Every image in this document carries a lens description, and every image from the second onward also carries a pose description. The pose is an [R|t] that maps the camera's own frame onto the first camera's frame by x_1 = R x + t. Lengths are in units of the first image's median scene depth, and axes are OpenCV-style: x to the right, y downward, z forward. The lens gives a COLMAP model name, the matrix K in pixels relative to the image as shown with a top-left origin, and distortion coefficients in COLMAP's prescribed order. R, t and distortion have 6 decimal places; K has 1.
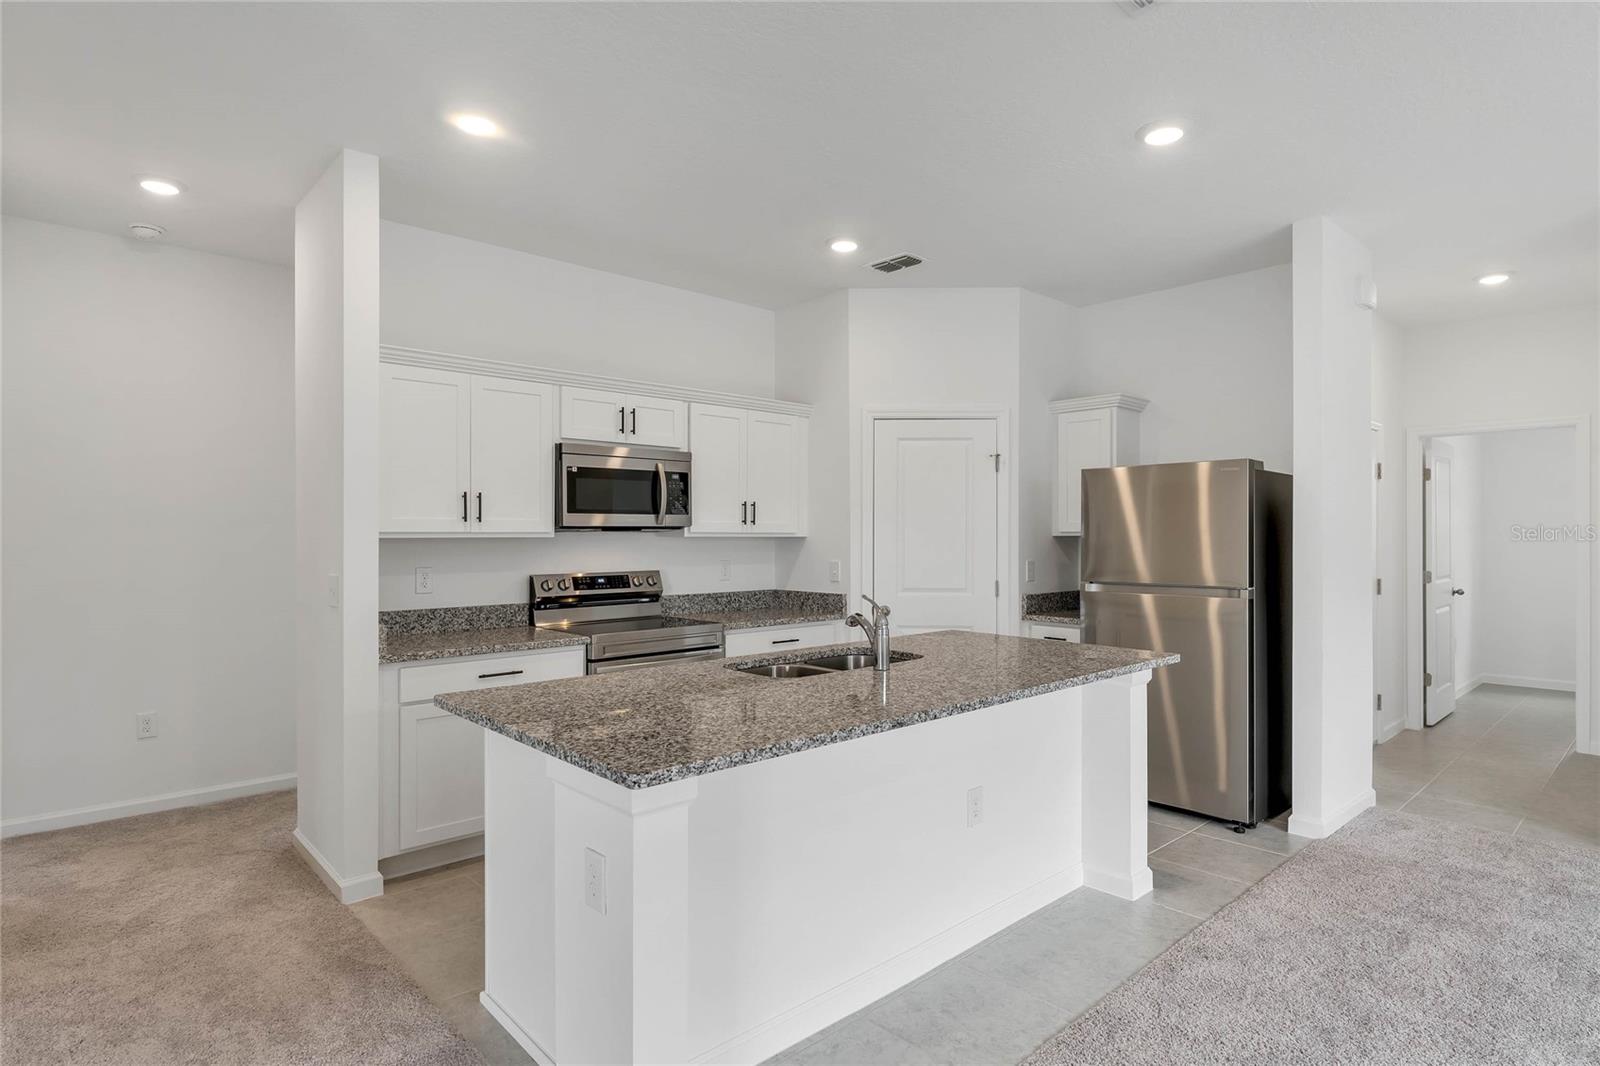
lens RADIAL K [[823.3, 0, 808.3], [0, 823.3, 529.3], [0, 0, 1]] dist [-0.000502, 0.000064]
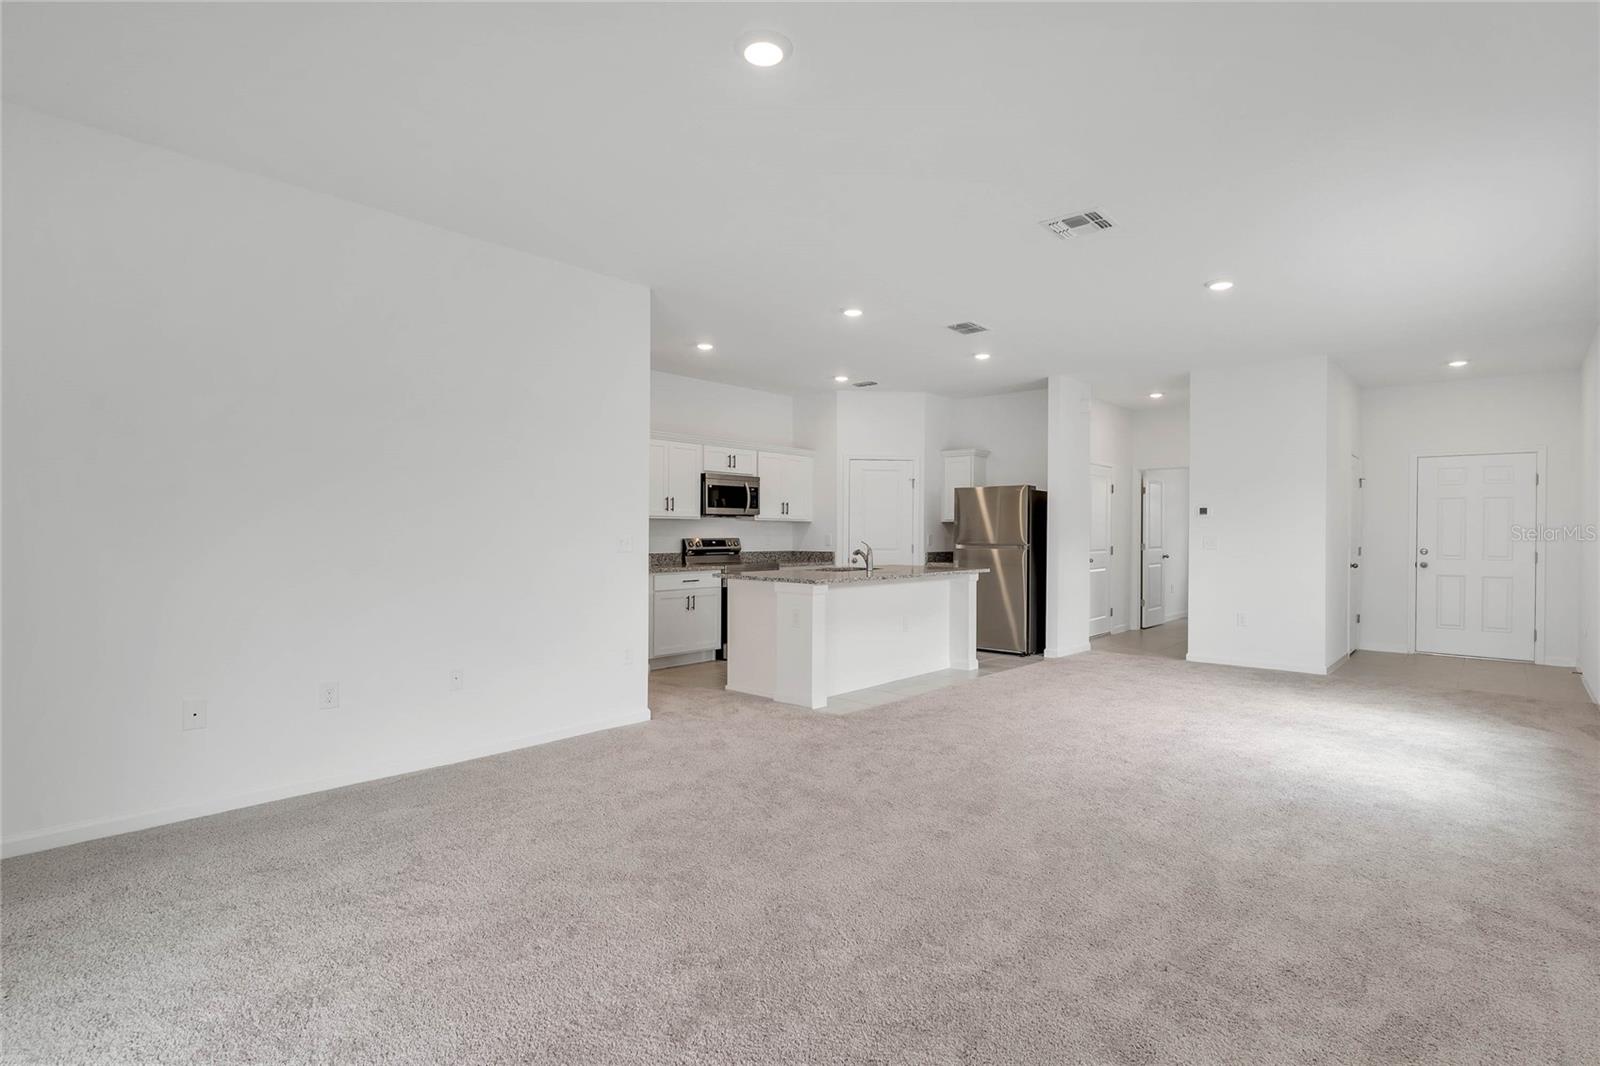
lens RADIAL K [[823.3, 0, 794.2], [0, 823.3, 534.7], [0, 0, 1]] dist [-0.000502, 0.000064]
pose [[0.995500, 0.005482, 0.094605, -0.245420], [-0.006274, 0.999948, 0.008082, 0.026921], [-0.094555, -0.008639, 0.995482, -0.956003]]
